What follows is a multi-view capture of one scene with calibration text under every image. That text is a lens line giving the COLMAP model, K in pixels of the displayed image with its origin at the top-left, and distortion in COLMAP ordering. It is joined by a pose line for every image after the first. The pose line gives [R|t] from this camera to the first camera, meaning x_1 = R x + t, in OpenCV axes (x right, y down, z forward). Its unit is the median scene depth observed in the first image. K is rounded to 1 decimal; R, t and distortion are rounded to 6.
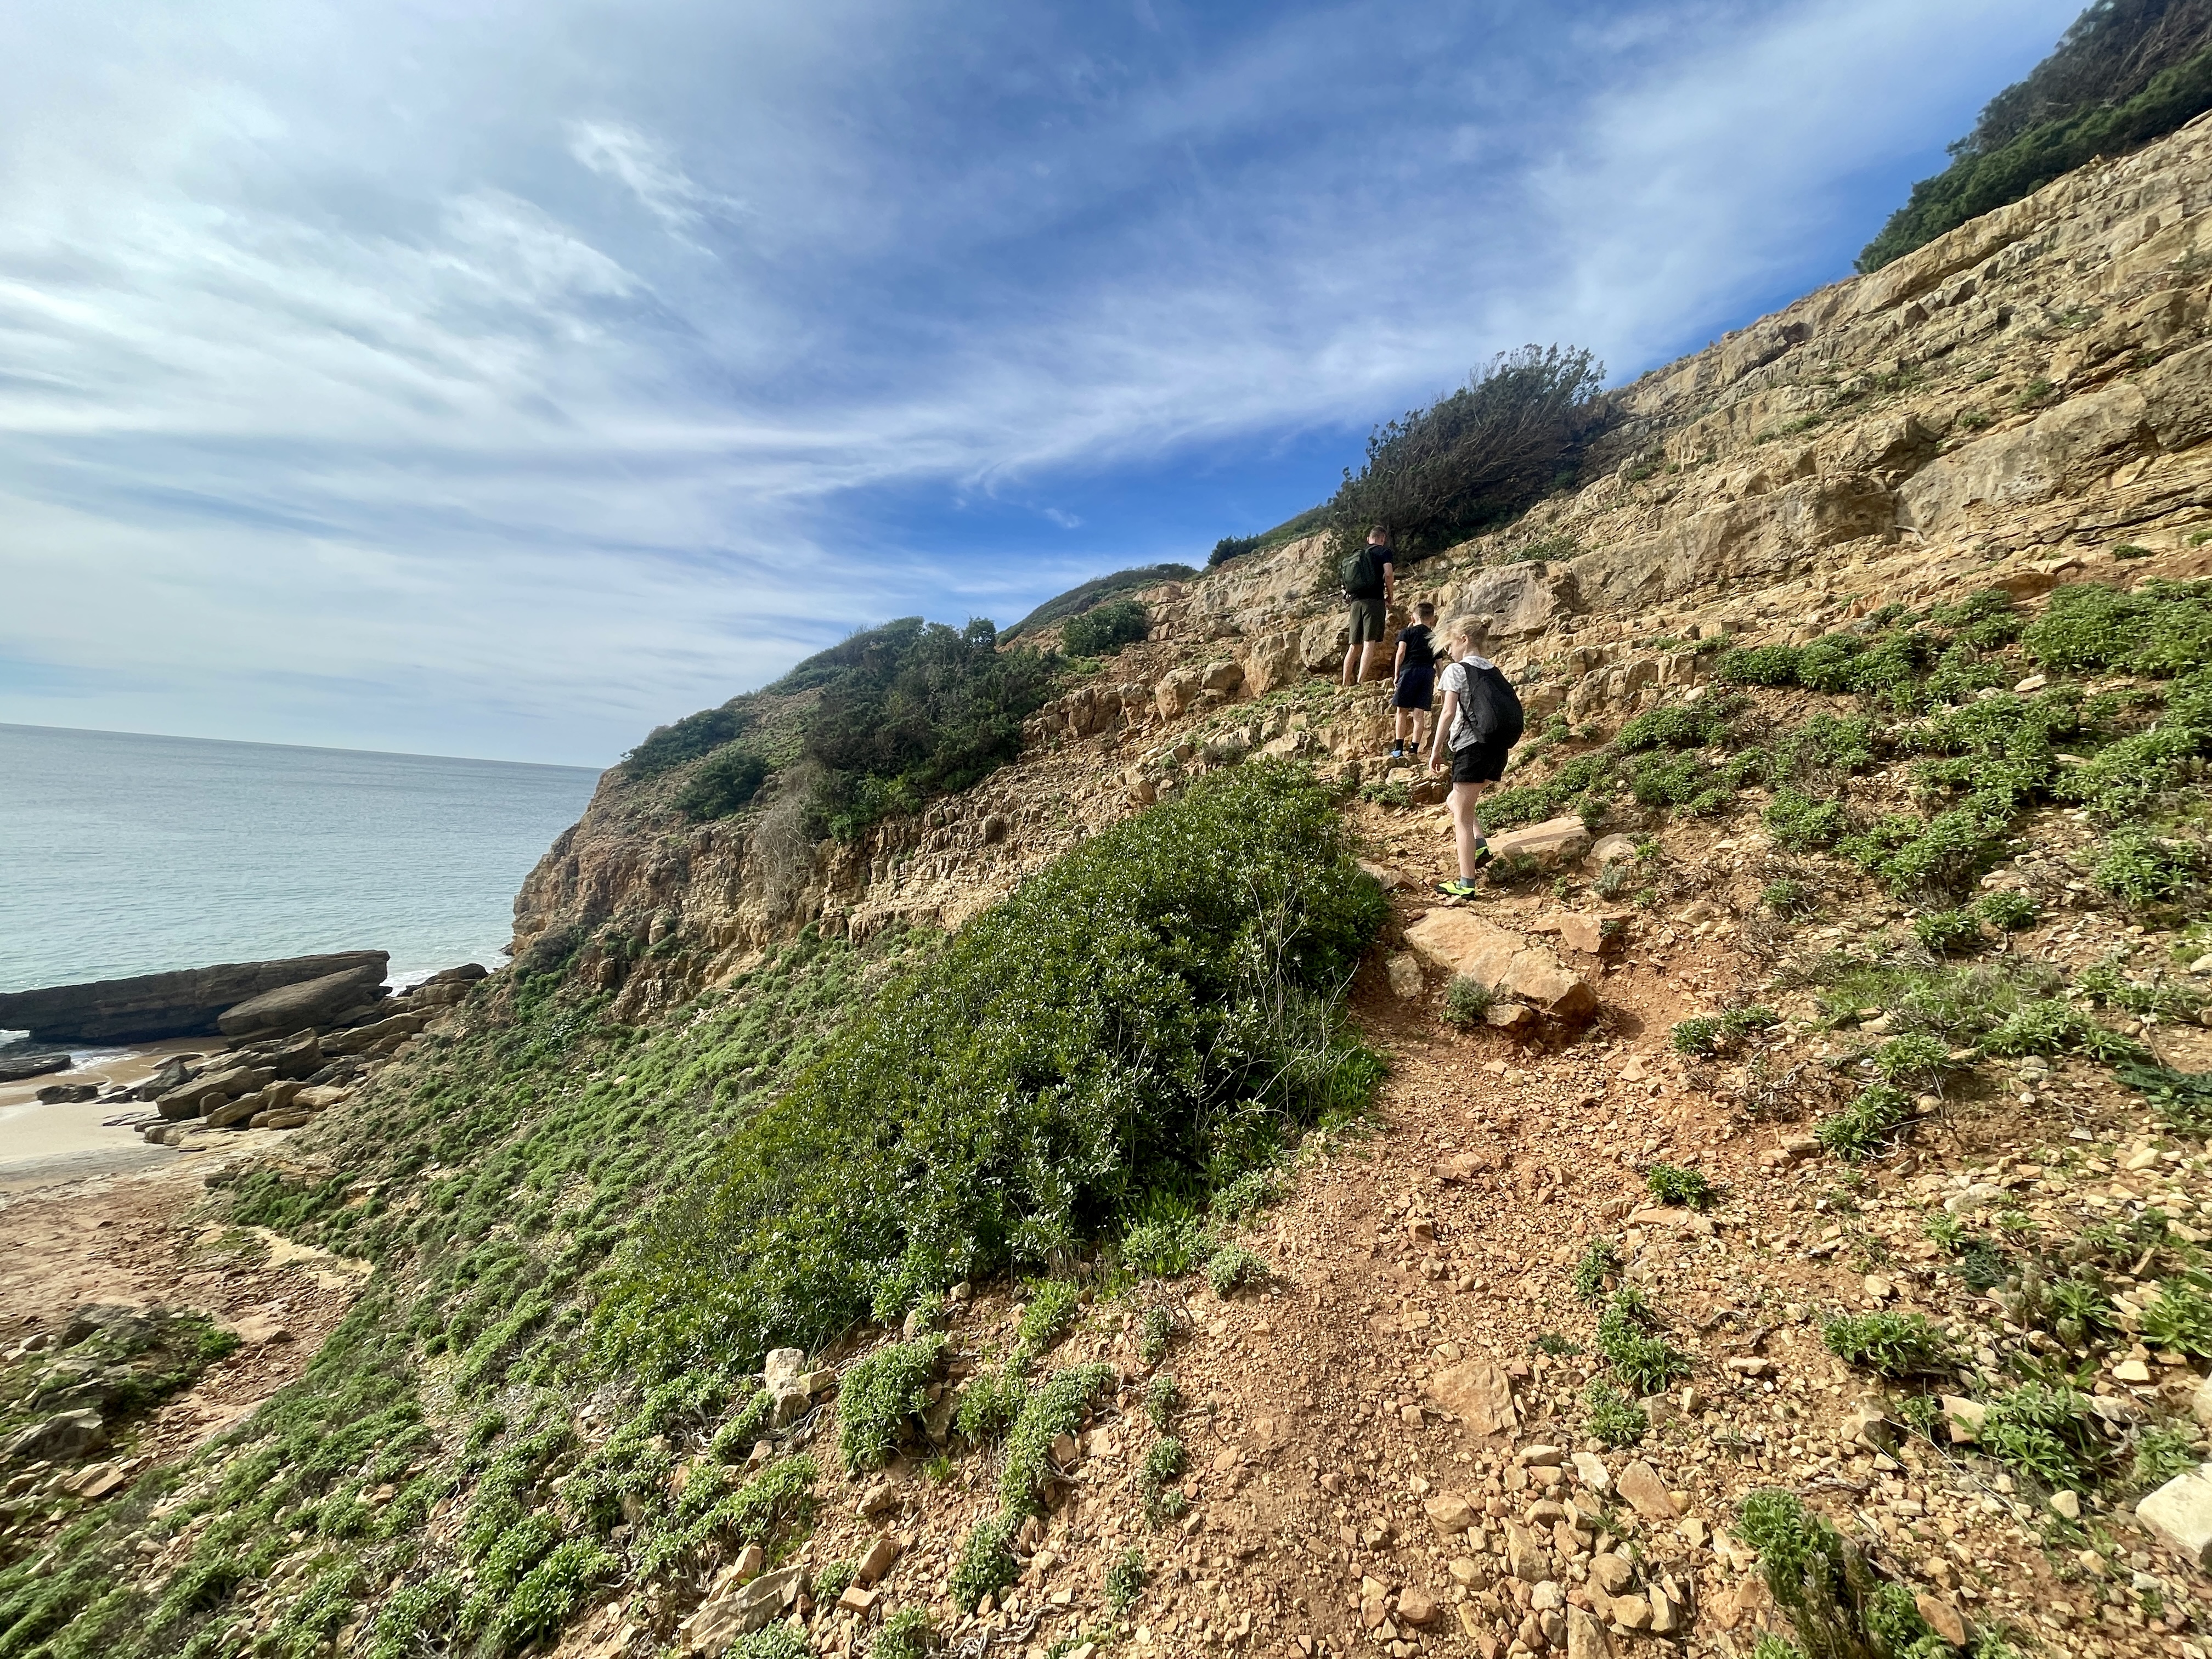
lens RADIAL K [[889.7, 0, 1112.4], [0, 889.7, 825.0], [0, 0, 1]] dist [-0.009839, 0.000945]
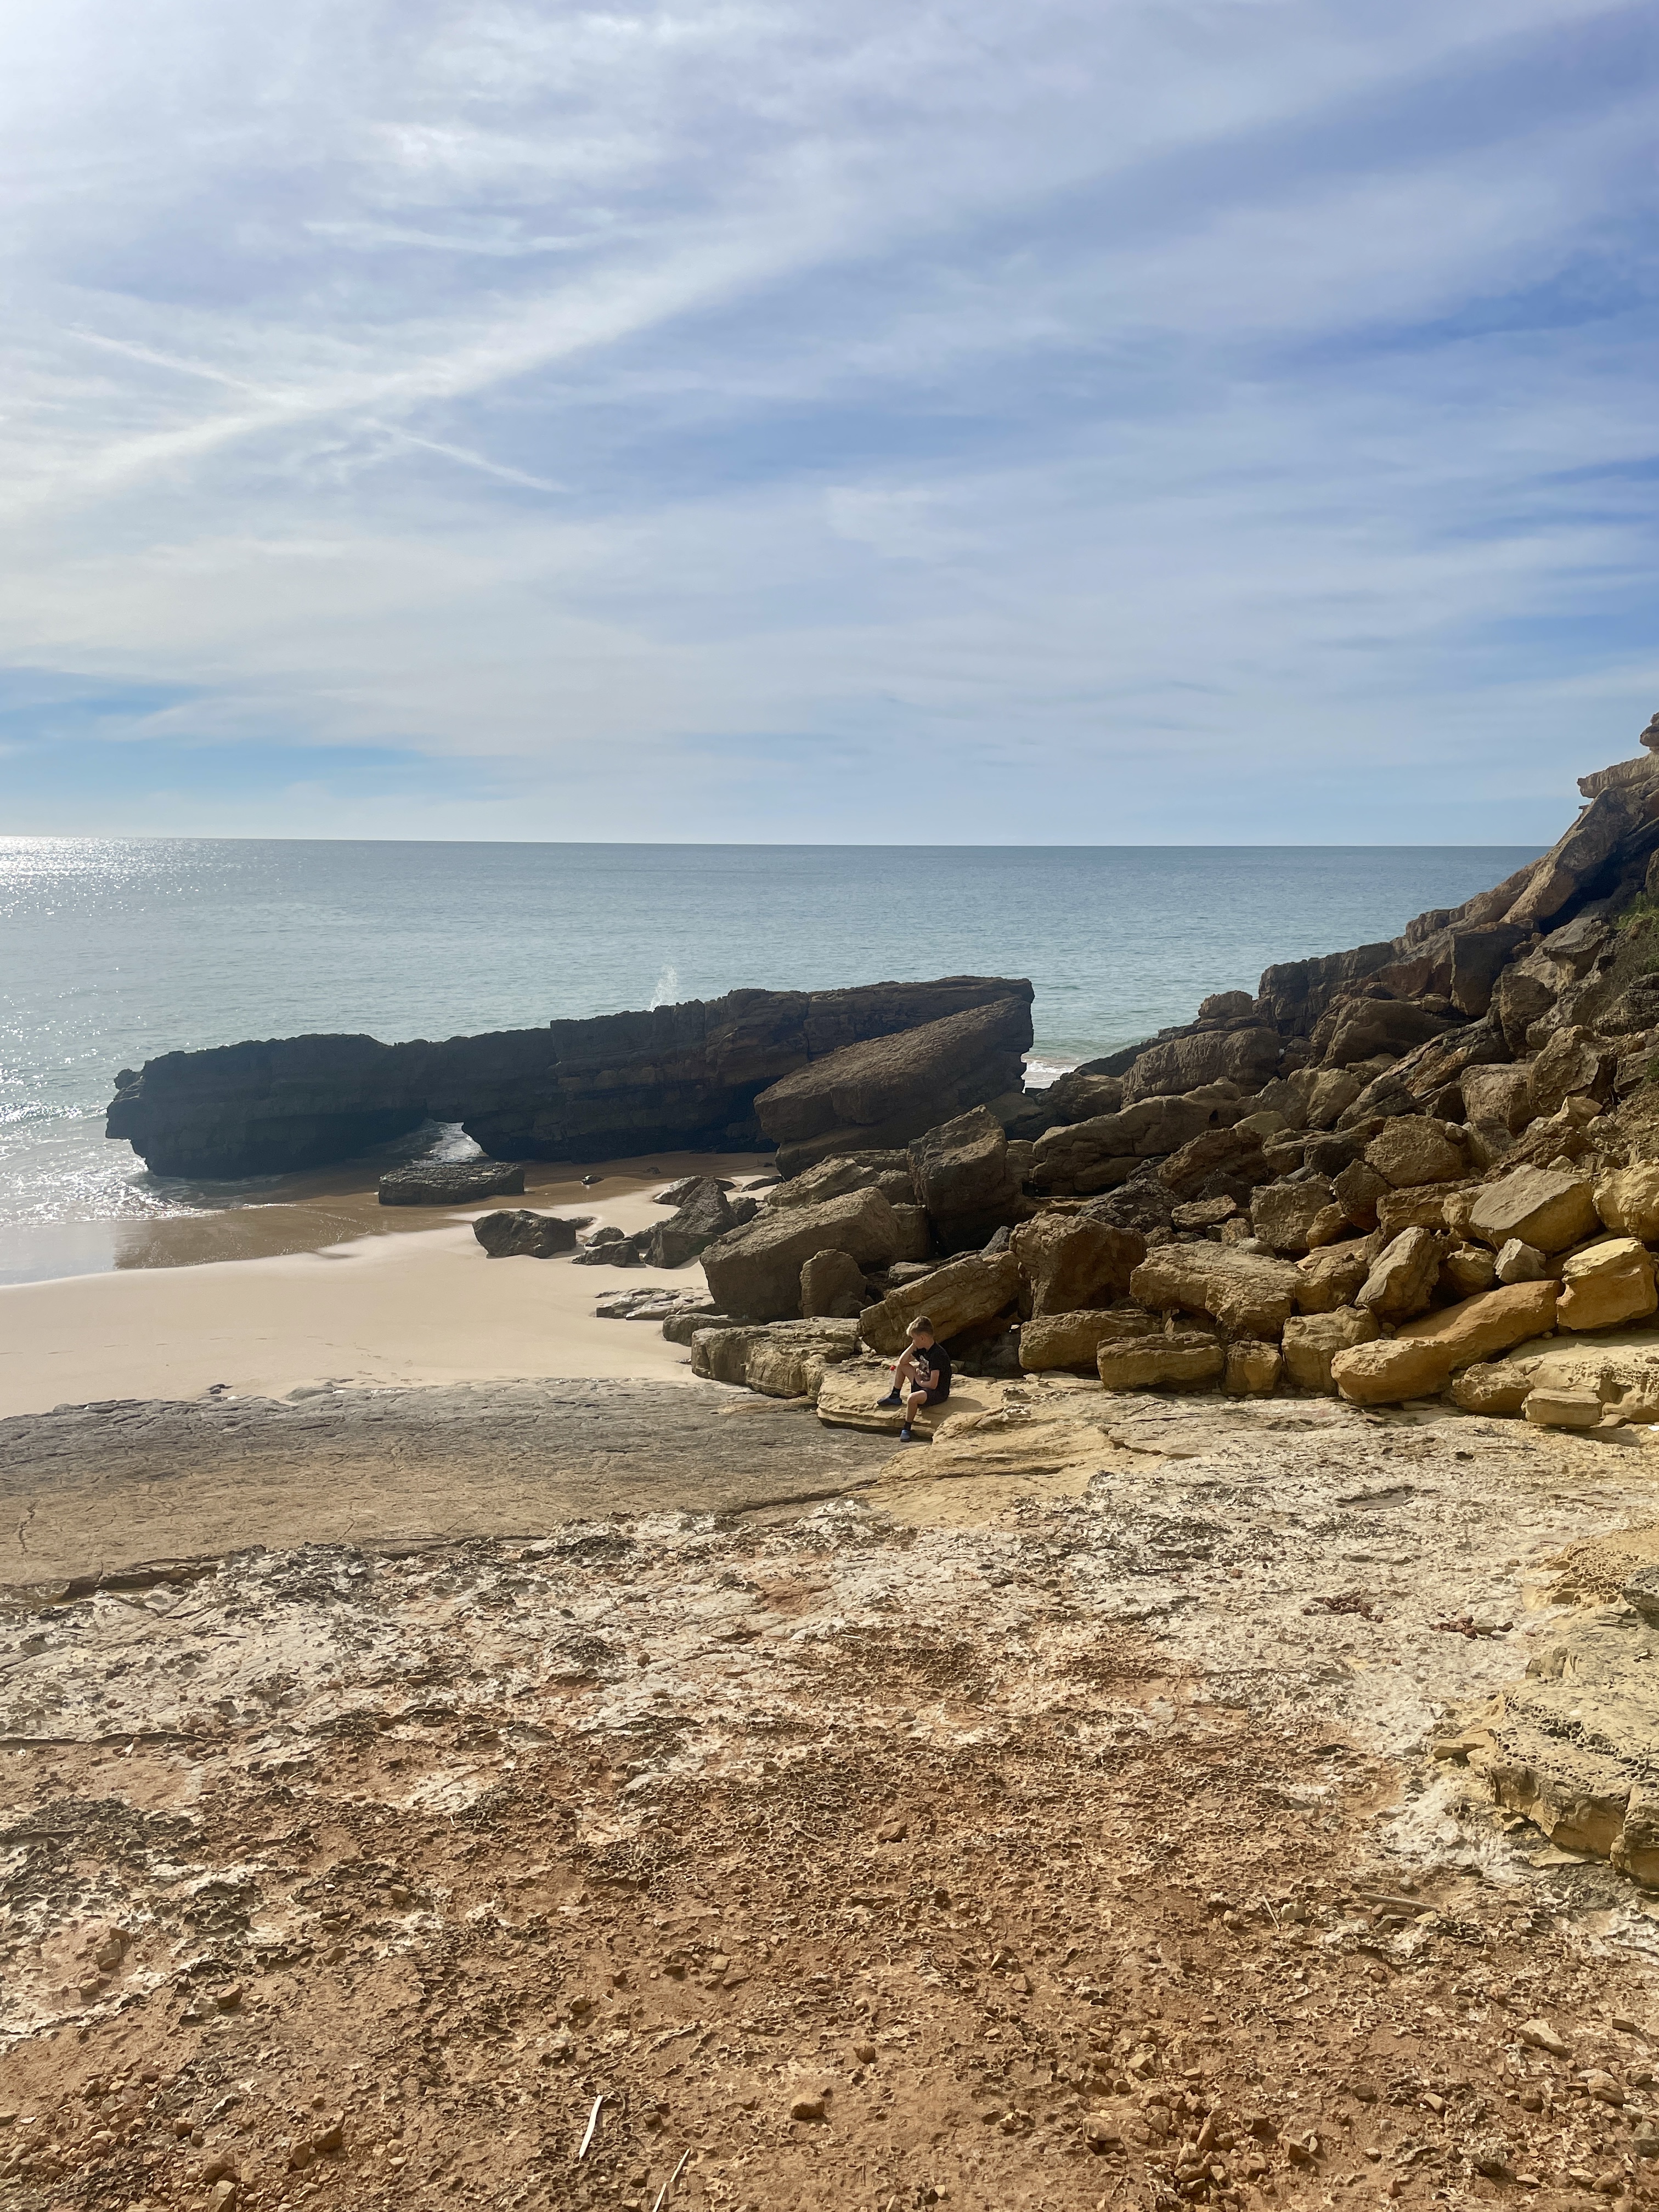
lens RADIAL K [[1660.3, 0, 833.9], [0, 1660.3, 1104.8], [0, 0, 1]] dist [0.065516, -0.083481]
pose [[0.783252, 0.026342, -0.621146, -0.574197], [0.041546, 0.994651, 0.094570, 0.172908], [0.620314, -0.099878, 0.777968, 0.471017]]
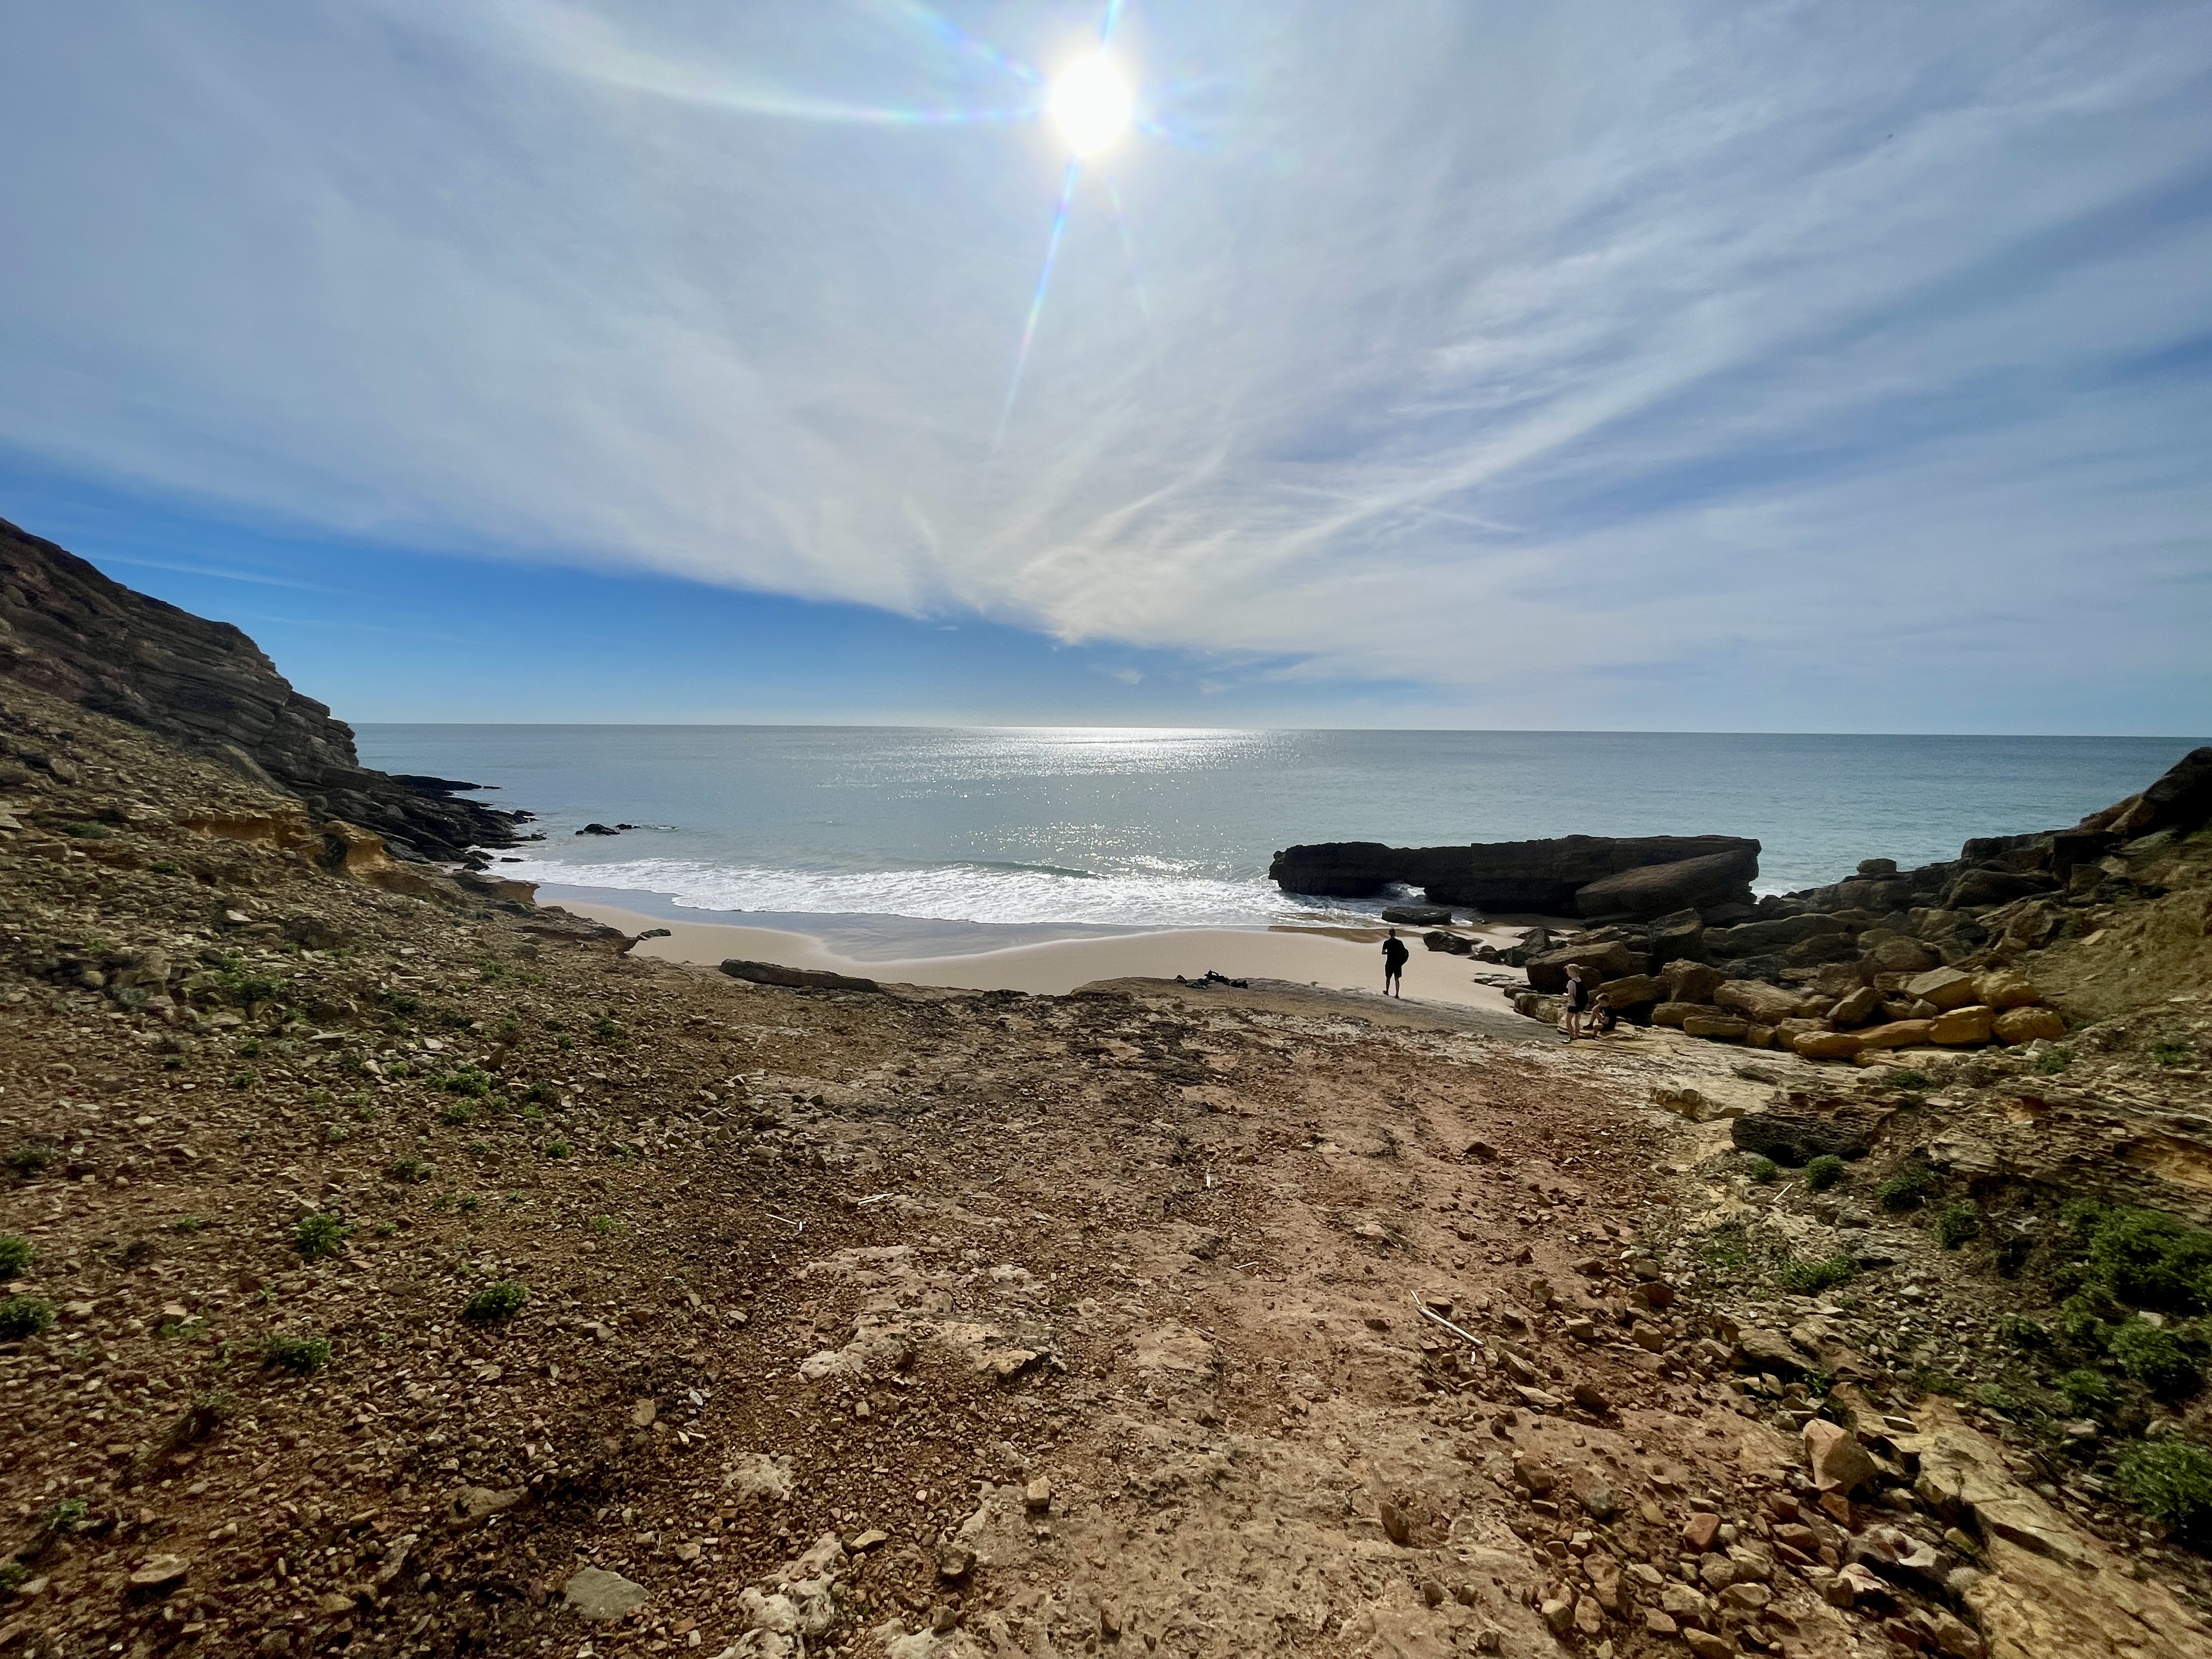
lens RADIAL K [[889.7, 0, 1103.3], [0, 889.7, 851.2], [0, 0, 1]] dist [-0.009839, 0.000945]
pose [[0.316284, 0.060638, -0.946724, -0.420347], [-0.001781, 0.997991, 0.063327, 0.149371], [0.948663, -0.018343, 0.315757, 0.358542]]
